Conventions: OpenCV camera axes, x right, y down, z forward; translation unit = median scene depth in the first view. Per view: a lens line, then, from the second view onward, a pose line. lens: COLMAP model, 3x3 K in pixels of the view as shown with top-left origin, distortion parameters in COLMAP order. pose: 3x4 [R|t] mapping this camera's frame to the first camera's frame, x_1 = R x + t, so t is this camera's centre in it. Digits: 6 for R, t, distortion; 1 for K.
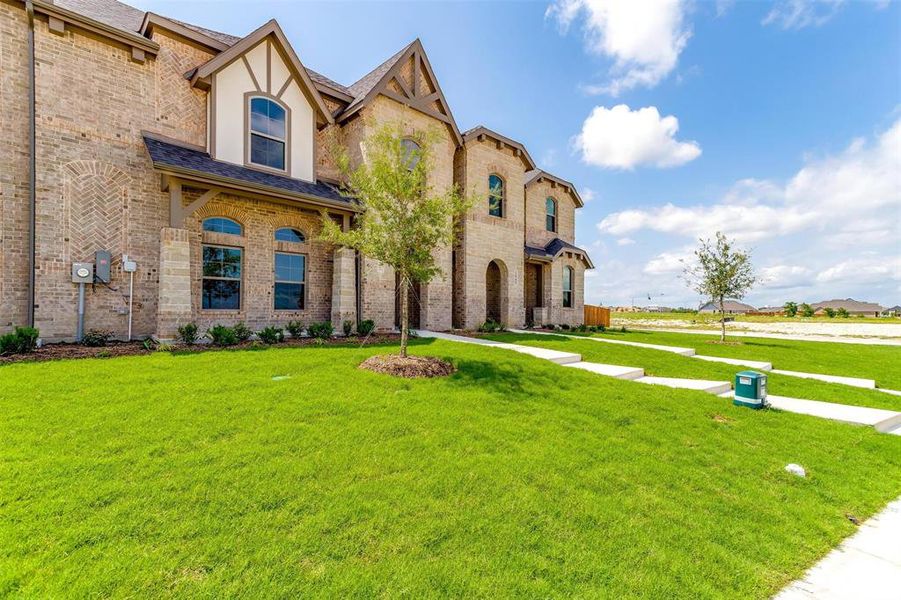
lens RADIAL K [[428.7, 0, 443.7], [0, 428.7, 303.3], [0, 0, 1]] dist [0.010633, -0.003002]
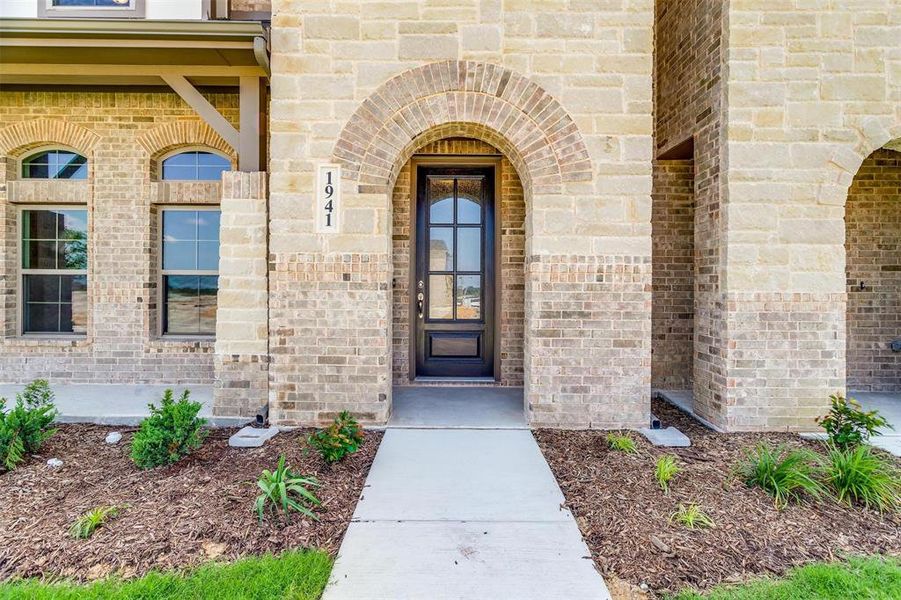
lens RADIAL K [[428.7, 0, 442.3], [0, 428.7, 290.8], [0, 0, 1]] dist [0.010633, -0.003002]
pose [[0.726141, -0.001296, -0.687545, 0.124227], [0.012688, 0.999853, 0.011515, -0.031722], [0.687429, -0.017085, 0.726051, 0.821692]]
